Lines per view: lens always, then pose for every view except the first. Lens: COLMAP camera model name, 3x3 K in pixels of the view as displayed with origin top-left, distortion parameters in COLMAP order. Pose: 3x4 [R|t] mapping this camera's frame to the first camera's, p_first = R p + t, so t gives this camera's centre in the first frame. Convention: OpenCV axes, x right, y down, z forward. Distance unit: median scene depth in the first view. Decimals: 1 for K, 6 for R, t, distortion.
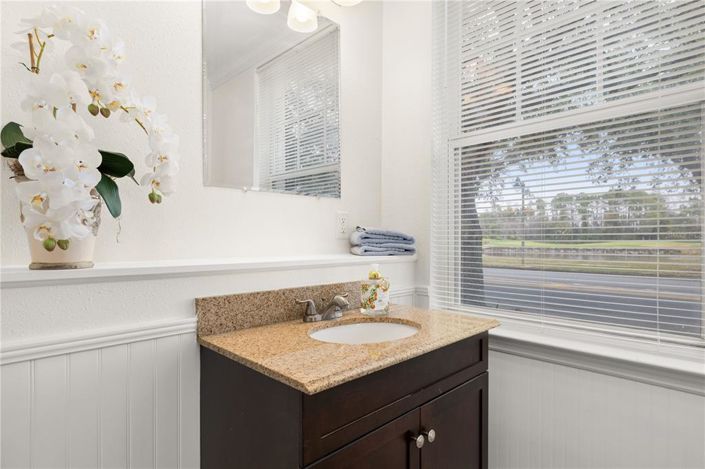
lens RADIAL K [[381.1, 0, 352.5], [0, 381.1, 234.5], [0, 0, 1]] dist [-0.000298, -0.000086]
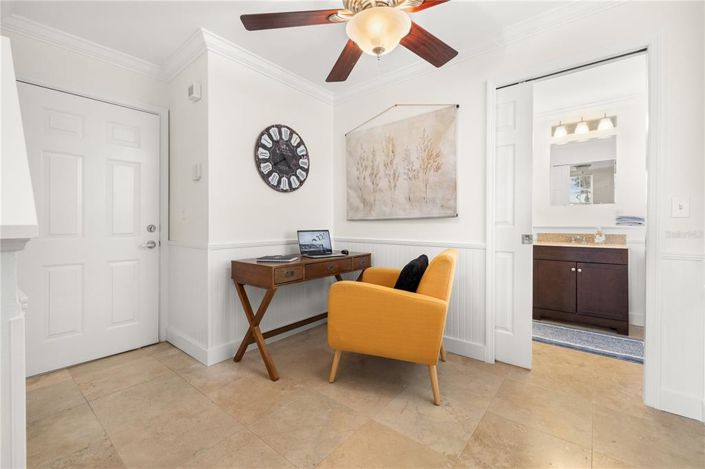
lens RADIAL K [[299.7, 0, 351.3], [0, 299.7, 226.1], [0, 0, 1]] dist [0.001513, 0.000220]
pose [[0.111916, 0.001216, -0.993717, 1.808903], [0.005164, 0.999985, 0.001806, 0.045562], [0.993704, -0.005333, 0.111908, -0.981855]]
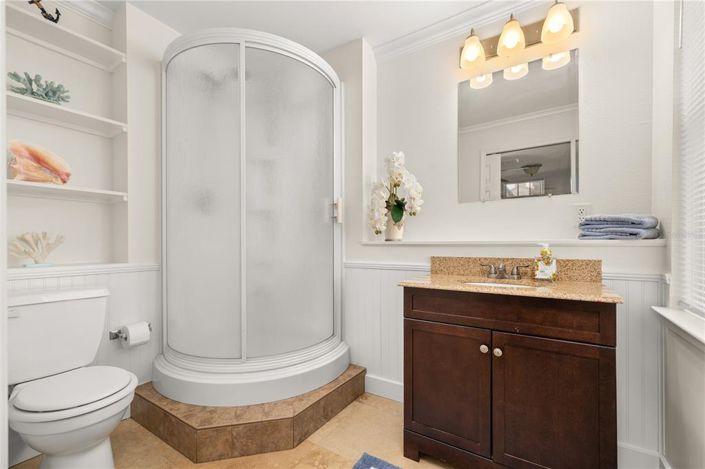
lens RADIAL K [[297.0, 0, 353.9], [0, 297.0, 246.0], [0, 0, 1]] dist [0.000464, 0.000063]
pose [[0.207703, 0.002518, -0.978189, 0.766174], [0.012378, 0.999910, 0.005202, 0.060159], [0.978114, -0.013189, 0.207653, 0.130915]]
